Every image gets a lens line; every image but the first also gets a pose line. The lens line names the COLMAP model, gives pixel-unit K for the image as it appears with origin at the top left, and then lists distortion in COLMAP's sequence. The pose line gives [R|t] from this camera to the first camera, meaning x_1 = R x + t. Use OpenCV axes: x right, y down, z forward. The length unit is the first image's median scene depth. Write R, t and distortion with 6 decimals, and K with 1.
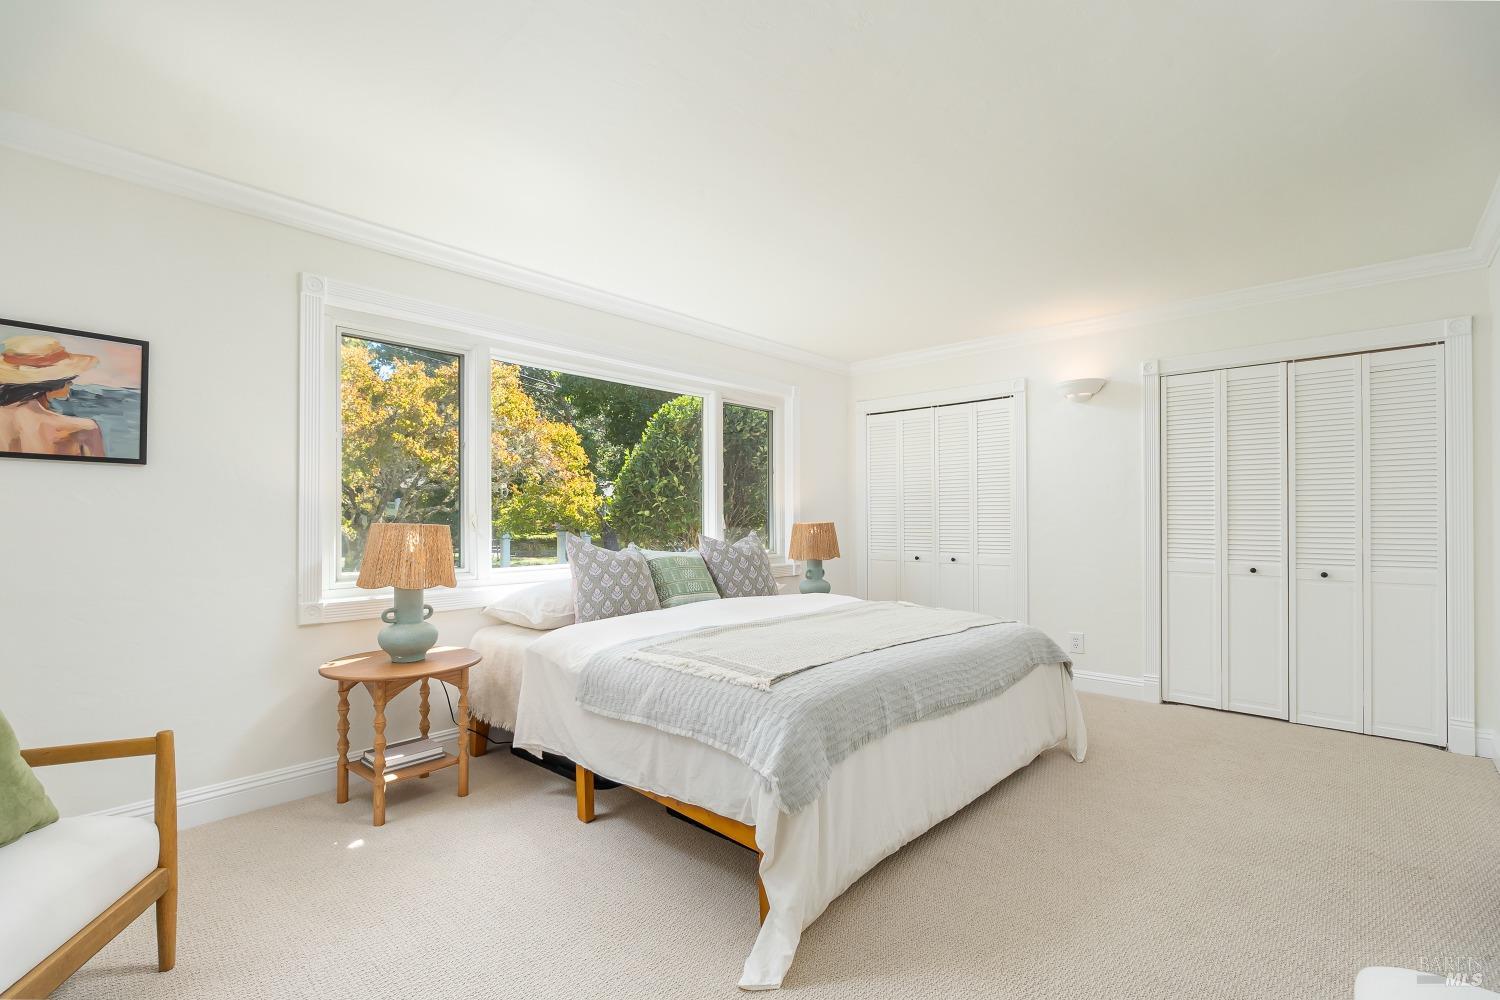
lens RADIAL K [[626.0, 0, 746.8], [0, 626.0, 522.0], [0, 0, 1]] dist [0.000949, 0.000183]
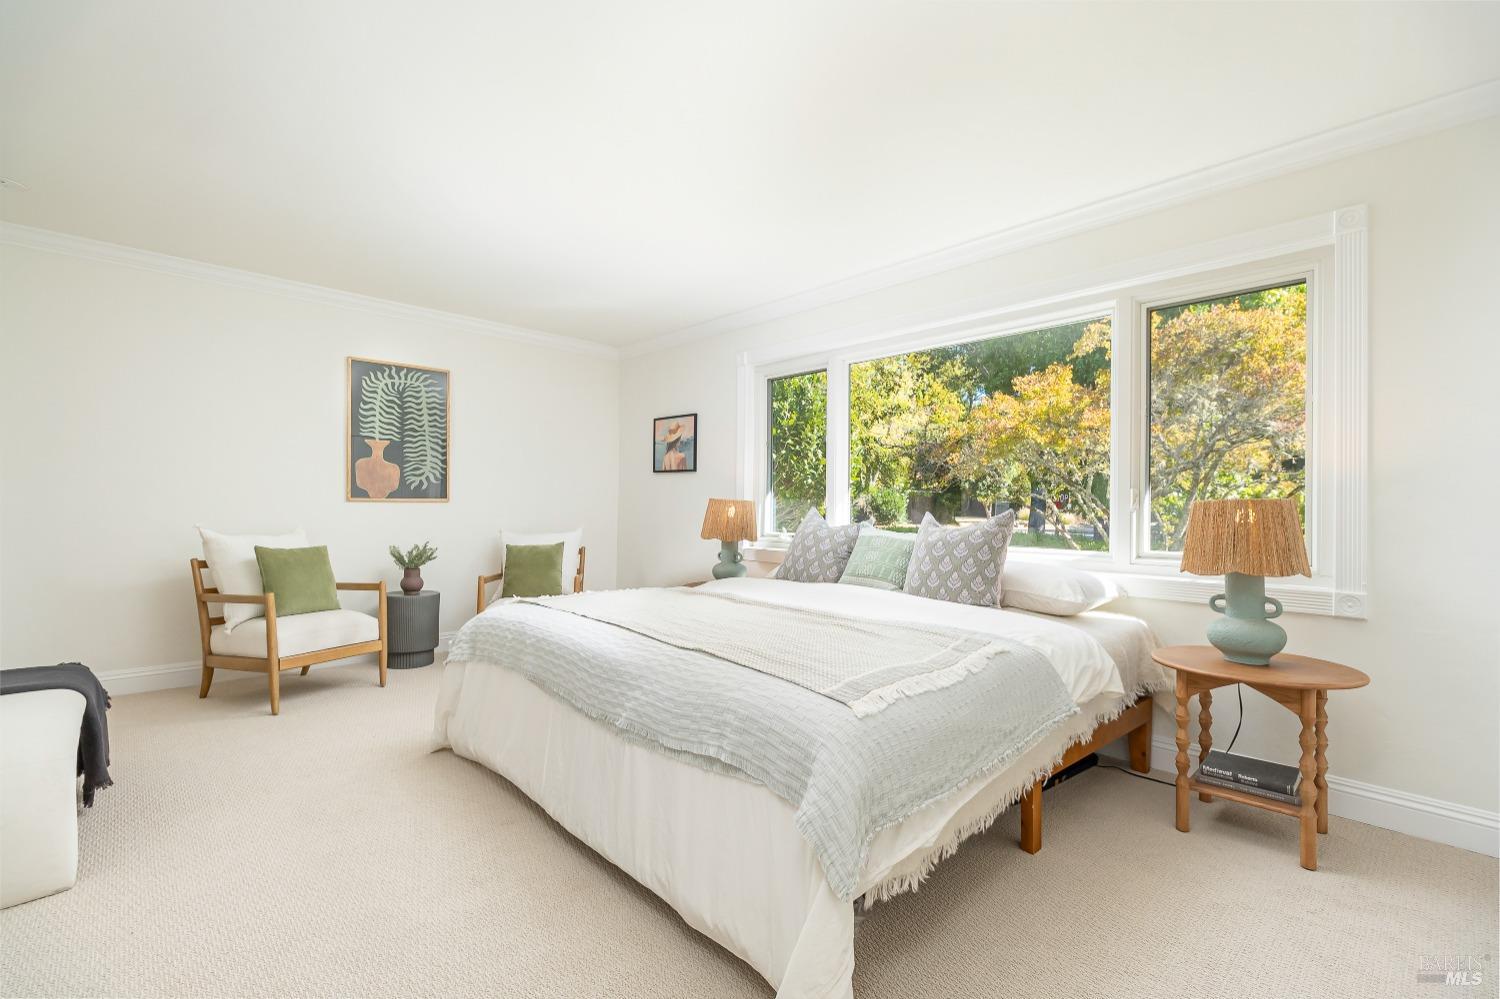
lens RADIAL K [[658.2, 0, 750.0], [0, 658.2, 499.5], [0, 0, 1]] dist [0.002352, 0.000902]
pose [[-0.025784, 0.001313, -0.999667, 0.946676], [0.005756, 0.999983, 0.001165, -0.000287], [0.999651, -0.005724, -0.025791, 0.949759]]
